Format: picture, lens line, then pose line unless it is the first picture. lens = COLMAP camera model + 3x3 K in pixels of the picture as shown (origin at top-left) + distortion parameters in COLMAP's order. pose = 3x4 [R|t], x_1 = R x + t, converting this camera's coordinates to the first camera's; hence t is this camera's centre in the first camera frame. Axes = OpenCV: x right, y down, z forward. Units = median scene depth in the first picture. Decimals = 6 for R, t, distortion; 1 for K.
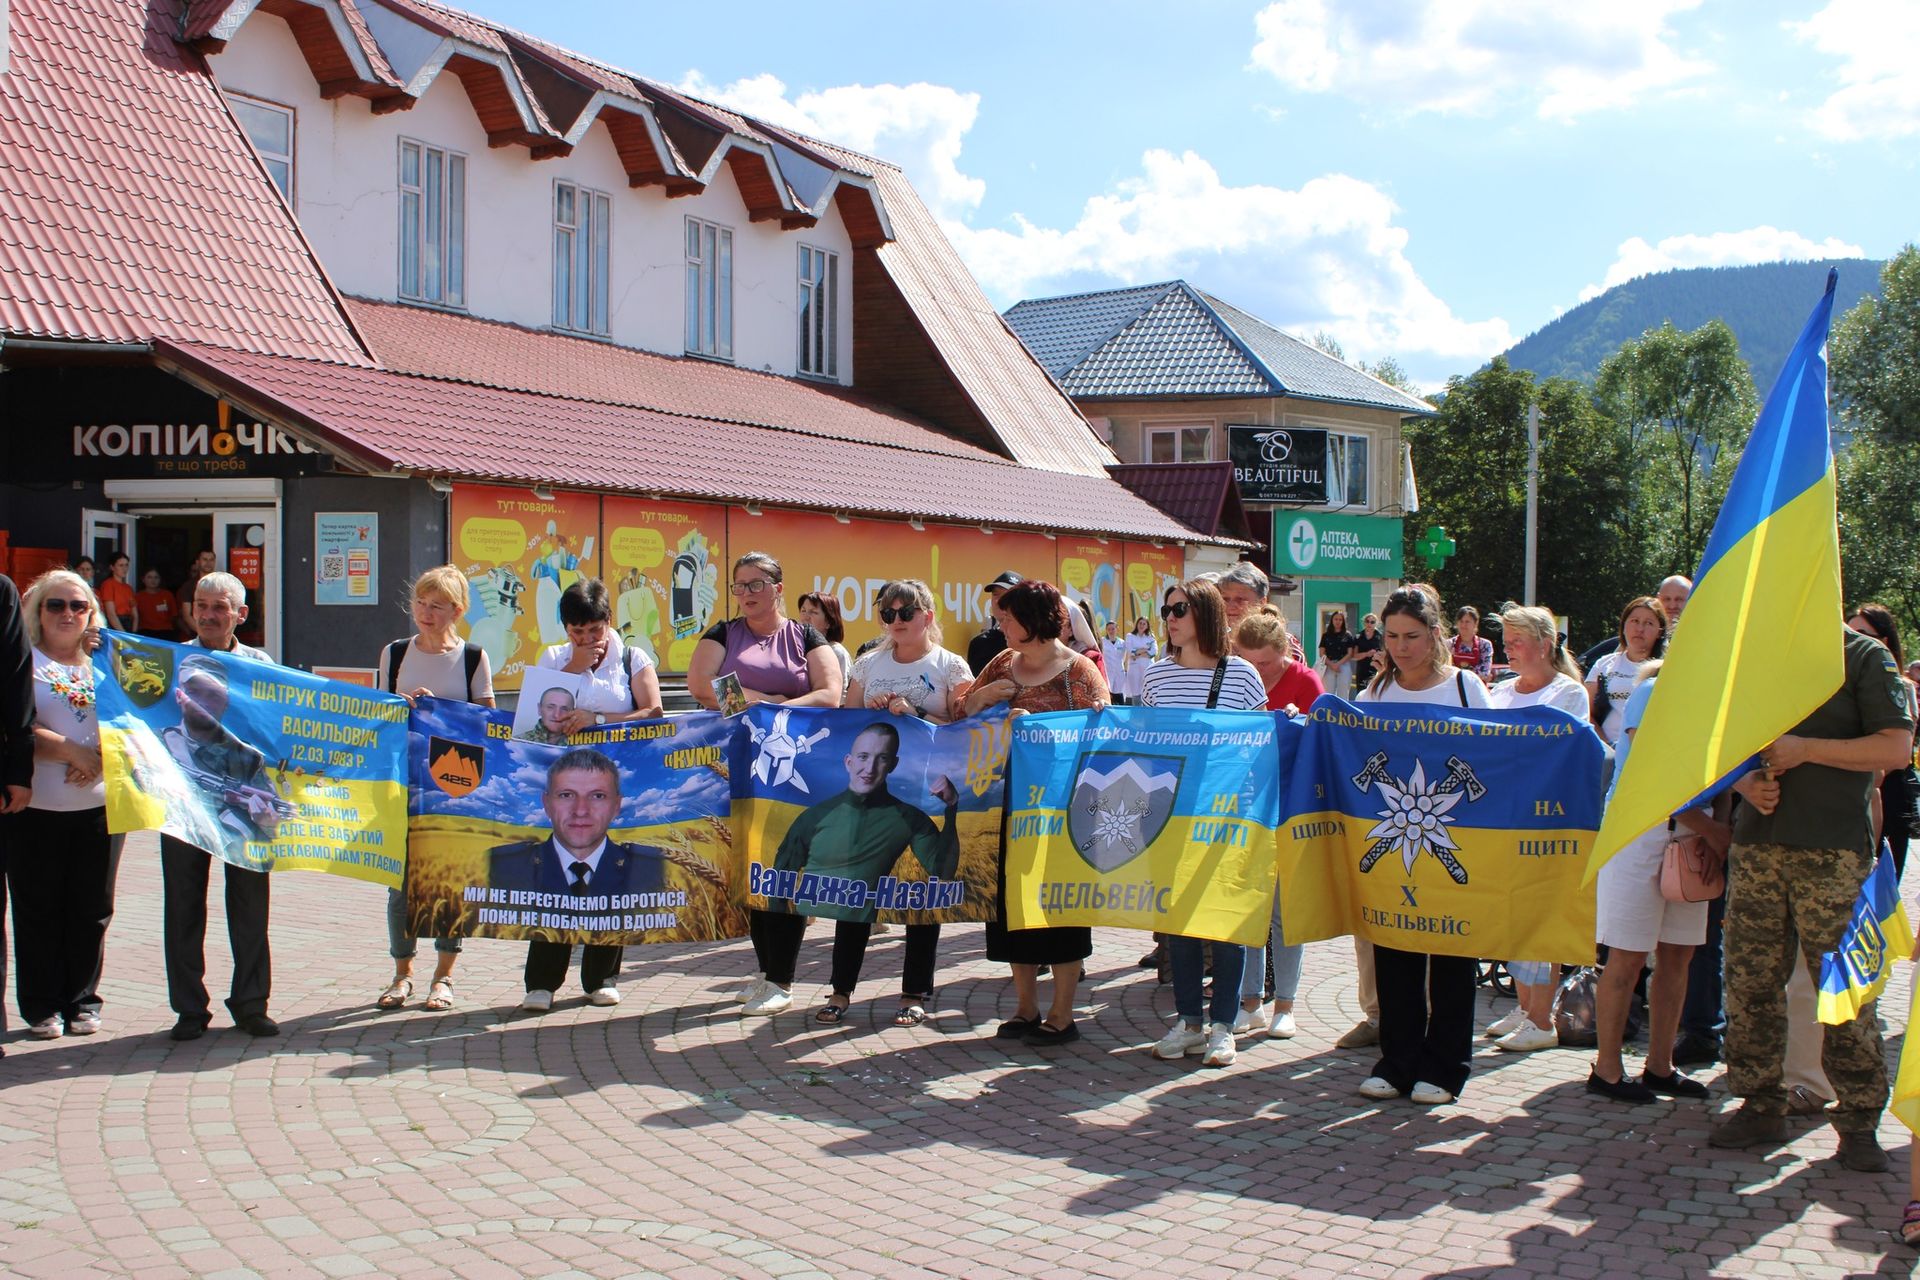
lens RADIAL K [[2185.6, 0, 960.0], [0, 2185.6, 640.0], [0, 0, 1]] dist [-0.107117, 0.164349]
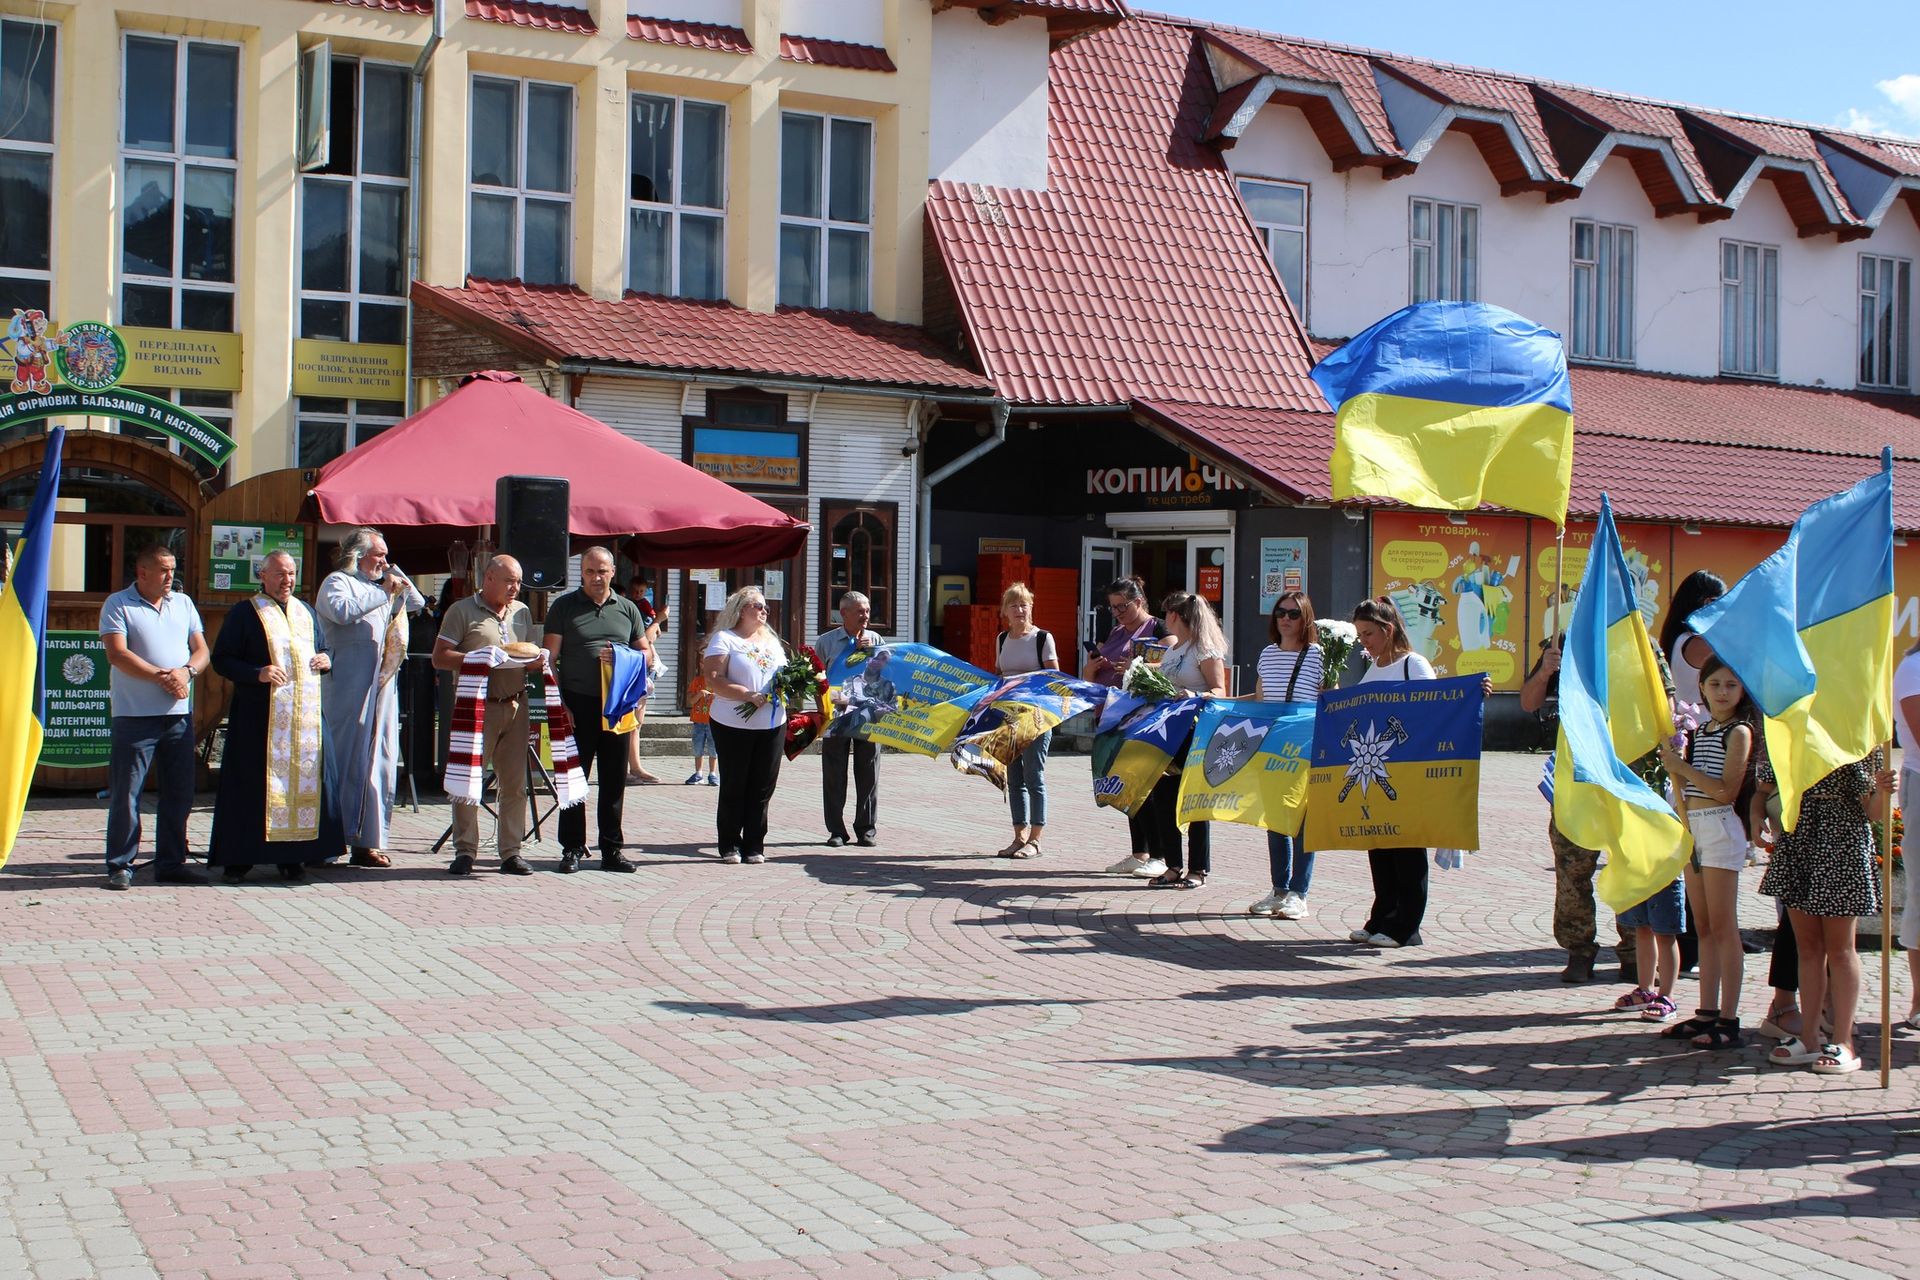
lens RADIAL K [[2339.0, 0, 960.0], [0, 2339.0, 640.0], [0, 0, 1]] dist [-0.048976, -0.007435]
pose [[0.833628, 0.013742, -0.552155, 0.234639], [-0.016920, 0.999857, -0.000661, 0.001247], [0.552067, 0.009894, 0.833741, -0.143989]]
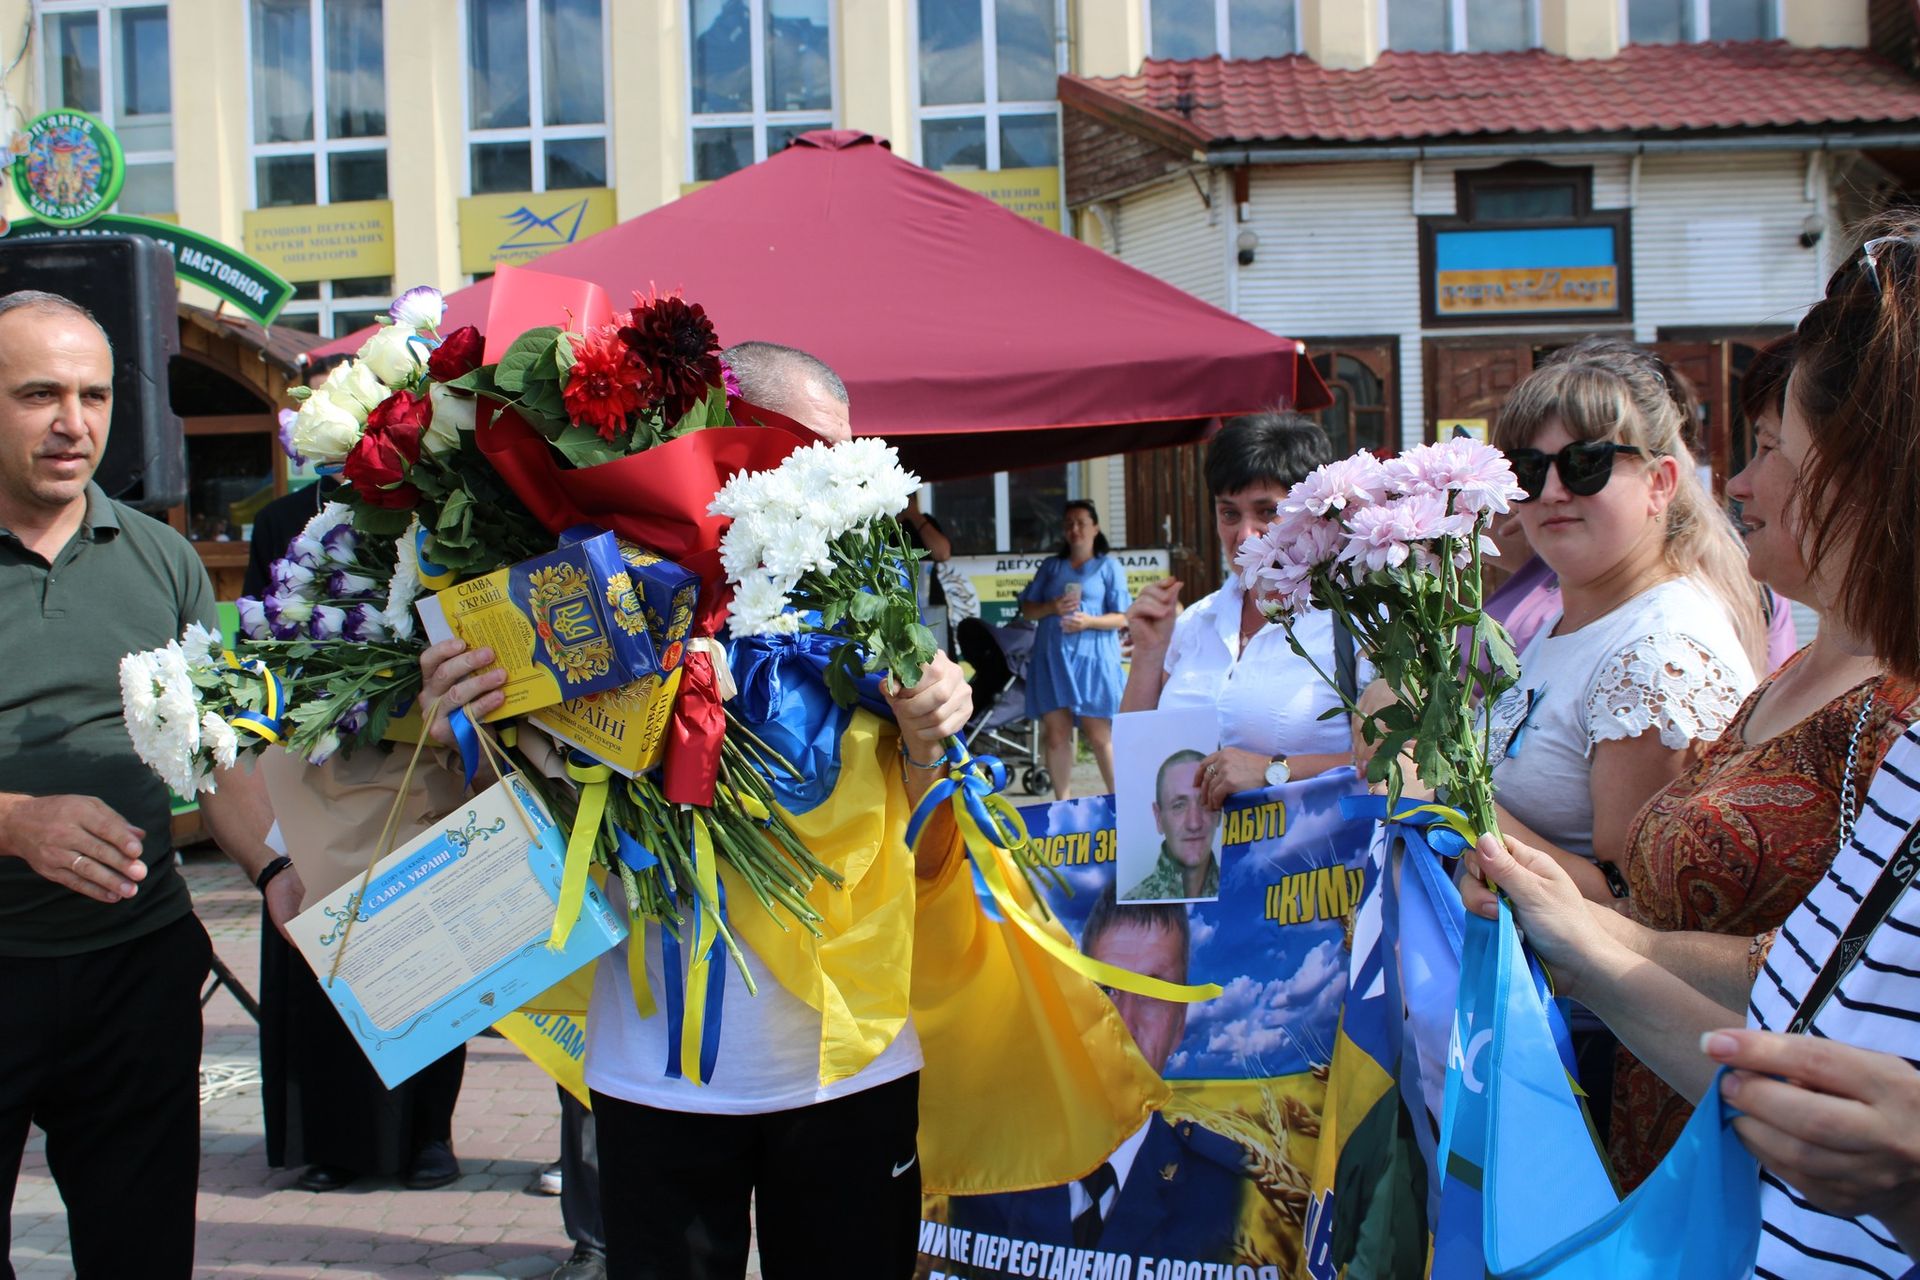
lens RADIAL K [[2084.5, 0, 960.0], [0, 2084.5, 640.0], [0, 0, 1]] dist [-0.122120, 0.163697]
pose [[0.404237, 0.028572, -0.914208, 0.056680], [0.025432, 0.998774, 0.042461, -0.003362], [0.914300, -0.040415, 0.403015, 0.273950]]
